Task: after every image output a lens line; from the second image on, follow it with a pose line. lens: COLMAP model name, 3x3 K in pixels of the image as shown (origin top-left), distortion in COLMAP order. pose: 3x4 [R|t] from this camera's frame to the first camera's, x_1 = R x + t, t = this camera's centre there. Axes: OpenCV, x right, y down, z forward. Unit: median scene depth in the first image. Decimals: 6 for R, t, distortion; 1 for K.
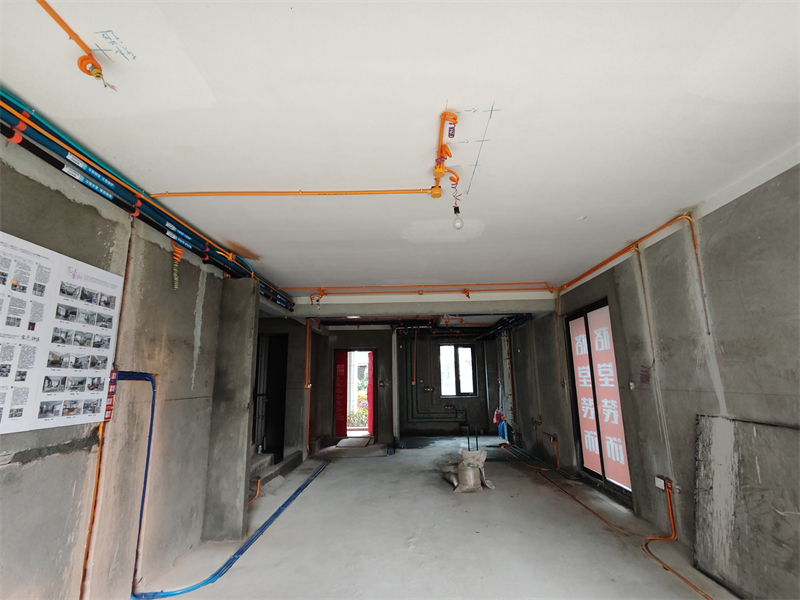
lens RADIAL K [[364.8, 0, 408.5], [0, 364.8, 309.3], [0, 0, 1]] dist [-0.001143, 0.004948]
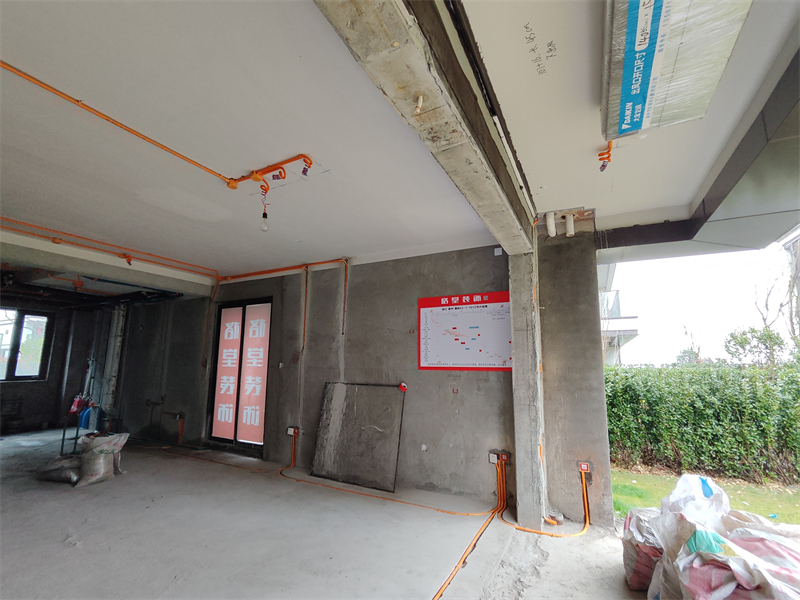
lens RADIAL K [[364.8, 0, 408.5], [0, 364.8, 309.3], [0, 0, 1]] dist [-0.001143, 0.004948]
pose [[0.434191, 0.156297, 0.887158, -0.463176], [-0.186490, 0.979094, -0.081222, 0.029765], [-0.881306, -0.130180, 0.454262, -0.011078]]
